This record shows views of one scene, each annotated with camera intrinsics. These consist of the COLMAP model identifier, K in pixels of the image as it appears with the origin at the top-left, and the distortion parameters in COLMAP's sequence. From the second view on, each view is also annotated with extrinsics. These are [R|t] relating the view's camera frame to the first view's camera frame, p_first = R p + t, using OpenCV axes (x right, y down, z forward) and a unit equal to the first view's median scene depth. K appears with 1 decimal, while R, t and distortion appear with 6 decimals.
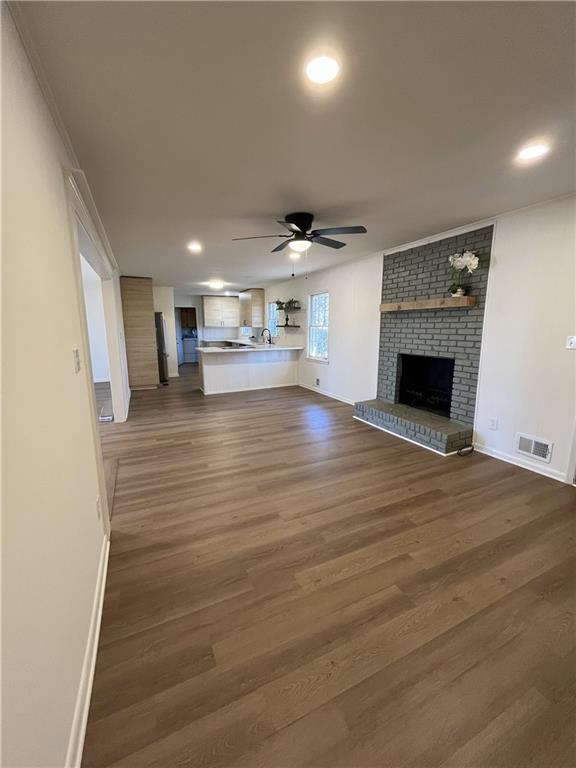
lens RADIAL K [[313.9, 0, 290.5], [0, 313.9, 381.1], [0, 0, 1]] dist [0.010083, -0.000163]
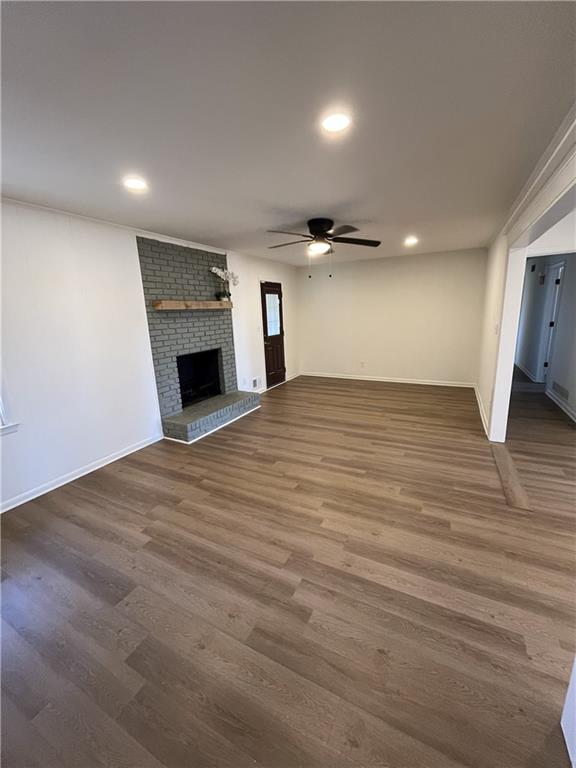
lens RADIAL K [[309.6, 0, 284.9], [0, 309.6, 383.2], [0, 0, 1]] dist [-0.006374, -0.000032]
pose [[-0.598908, -0.154390, 0.785795, -0.623036], [0.178260, 0.930919, 0.318767, -0.272551], [-0.780726, 0.330988, -0.530013, 1.393126]]
